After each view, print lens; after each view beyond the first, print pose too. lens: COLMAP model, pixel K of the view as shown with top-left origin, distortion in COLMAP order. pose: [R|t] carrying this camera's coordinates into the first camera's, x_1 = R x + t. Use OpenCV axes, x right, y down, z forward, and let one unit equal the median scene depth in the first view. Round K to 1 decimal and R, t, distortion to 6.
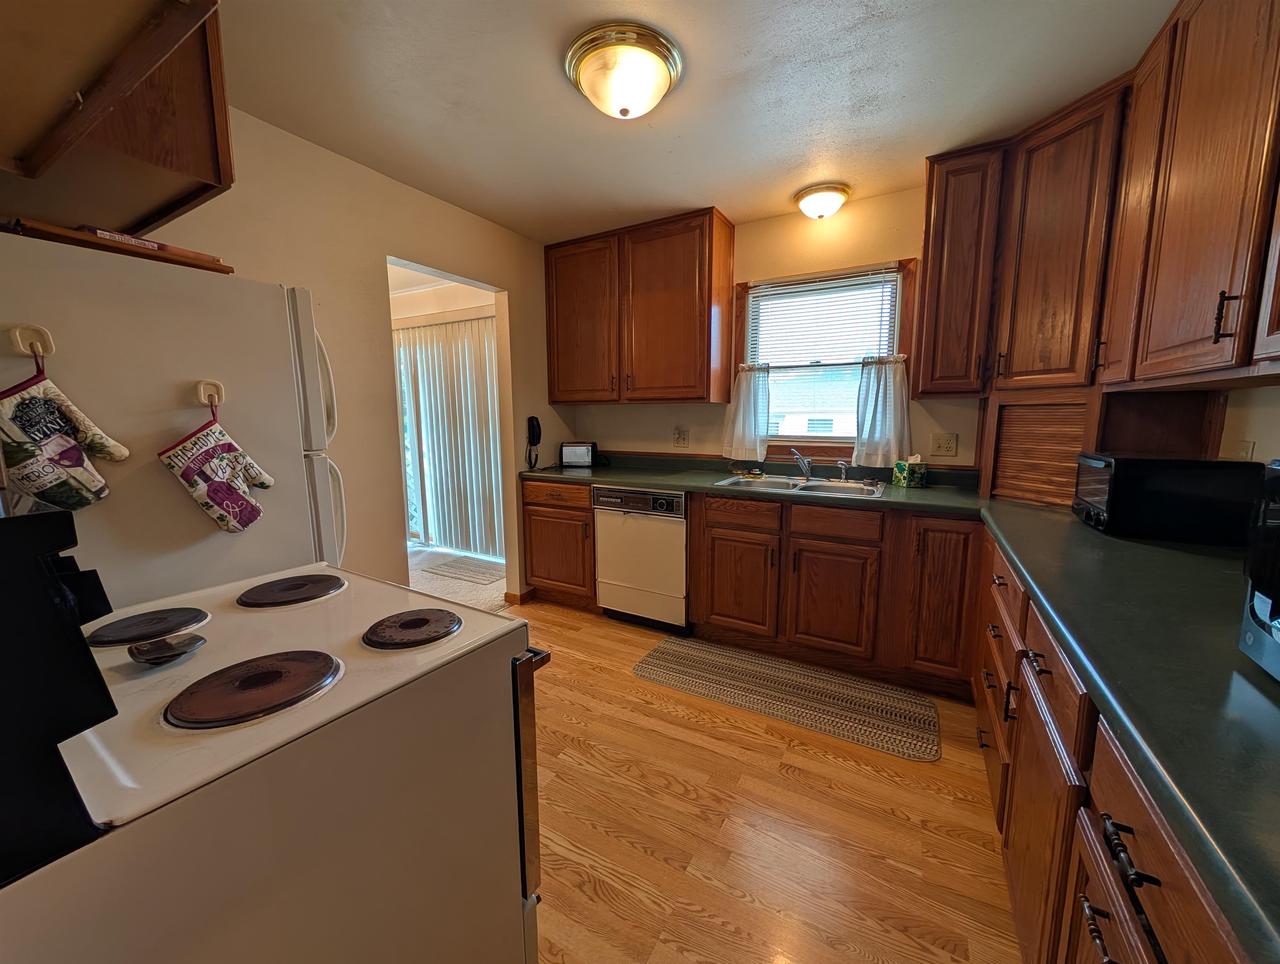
lens RADIAL K [[482.5, 0, 640.0], [0, 482.5, 482.0], [0, 0, 1]] dist [-0.000140, -0.000001]
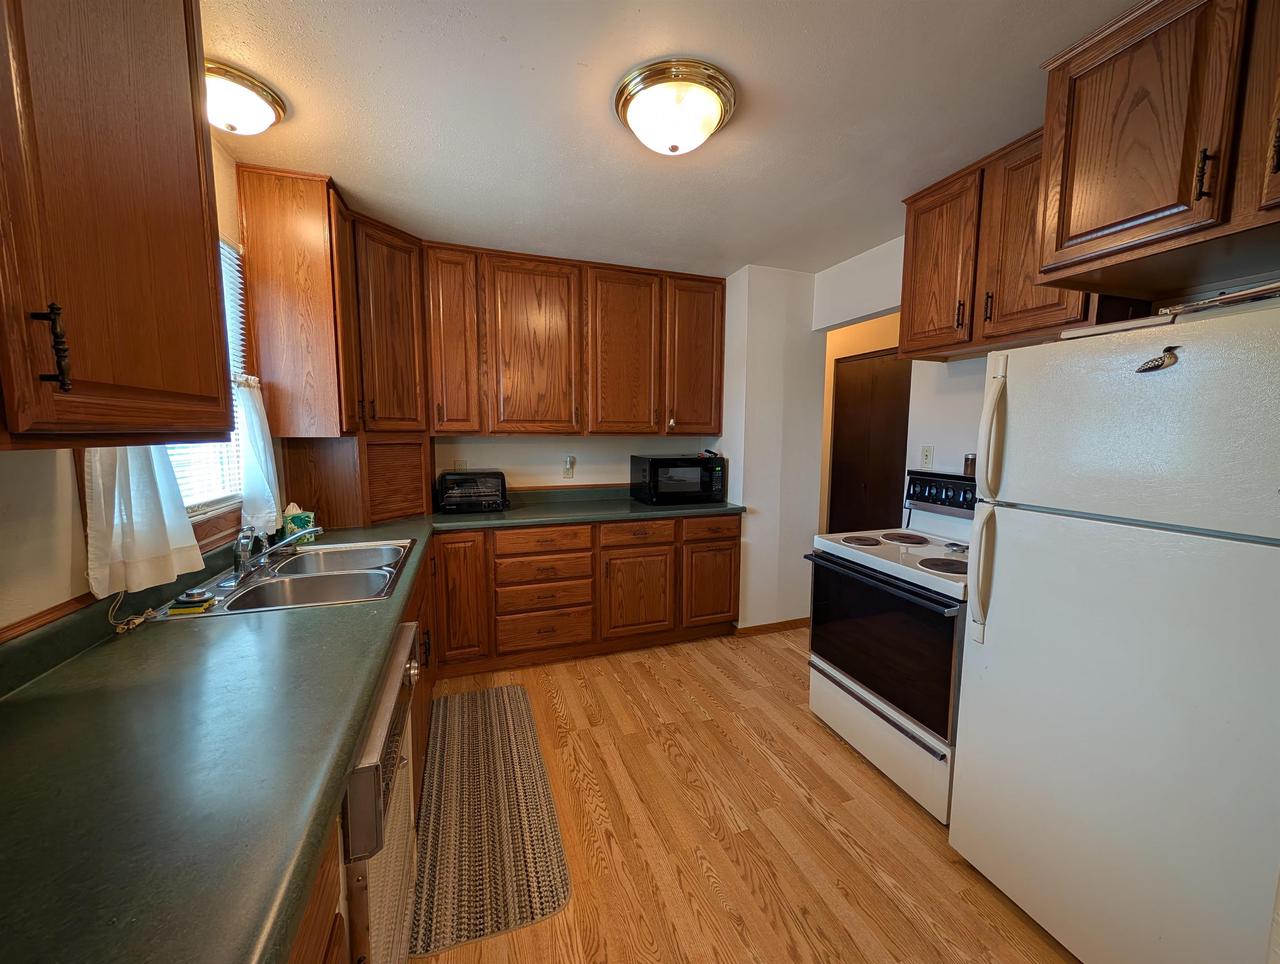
lens RADIAL K [[482.5, 0, 640.0], [0, 482.5, 482.0], [0, 0, 1]] dist [-0.000140, -0.000001]
pose [[-0.759255, -0.069566, 0.647064, -0.540318], [0.085747, 0.974909, 0.205426, -0.277908], [-0.645119, 0.211454, -0.734240, 1.589655]]
